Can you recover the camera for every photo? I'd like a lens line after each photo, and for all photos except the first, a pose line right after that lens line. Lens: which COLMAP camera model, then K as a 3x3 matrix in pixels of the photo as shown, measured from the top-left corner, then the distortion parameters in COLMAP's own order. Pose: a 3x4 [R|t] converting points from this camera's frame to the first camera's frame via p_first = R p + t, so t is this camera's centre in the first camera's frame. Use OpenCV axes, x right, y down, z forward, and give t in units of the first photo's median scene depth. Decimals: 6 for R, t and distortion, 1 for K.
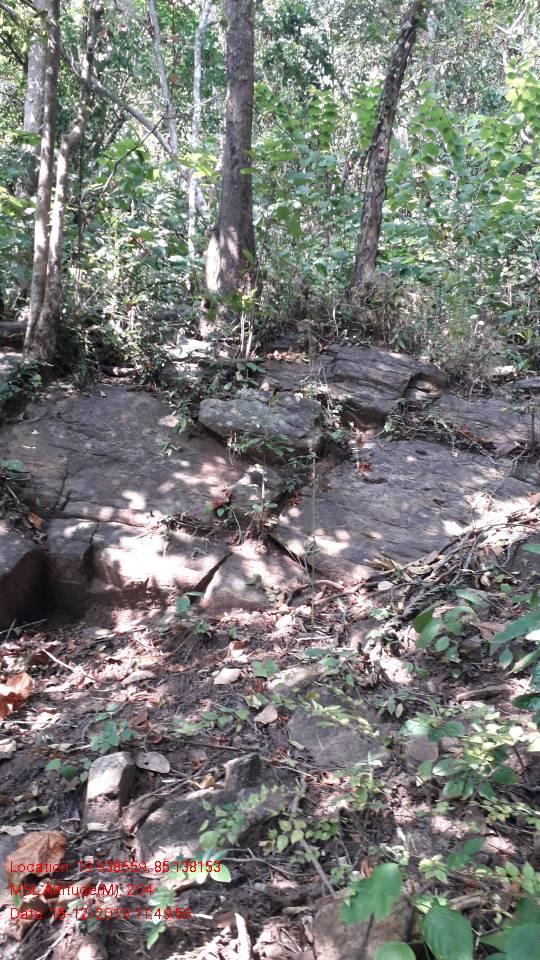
lens RADIAL K [[788.6, 0, 268.2], [0, 788.6, 478.6], [0, 0, 1]] dist [0.185223, -0.387035]
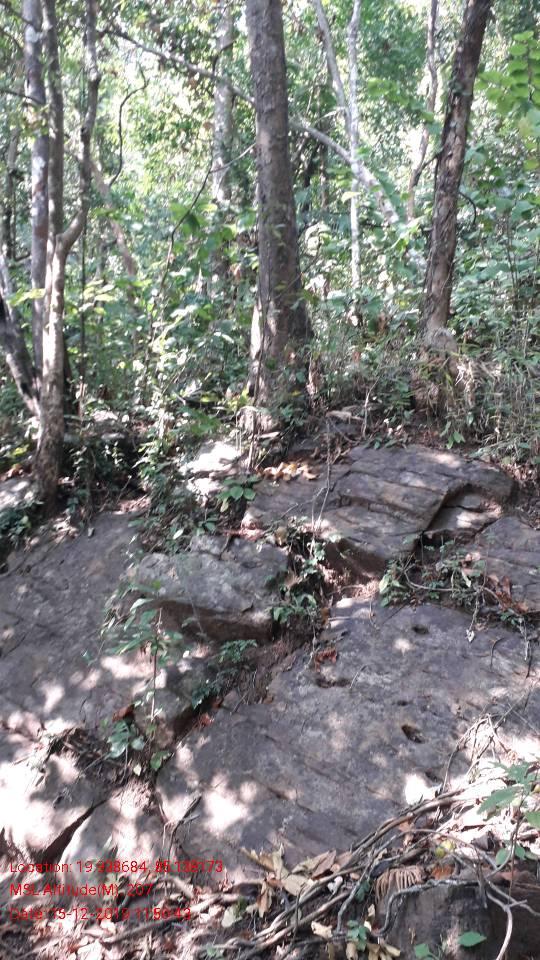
lens RADIAL K [[788.6, 0, 268.2], [0, 788.6, 478.6], [0, 0, 1]] dist [0.185223, -0.387035]
pose [[0.898591, -0.061272, -0.434488, 0.344632], [0.068237, 0.997669, 0.000433, -0.154366], [0.433449, -0.030038, 0.900677, 0.319236]]
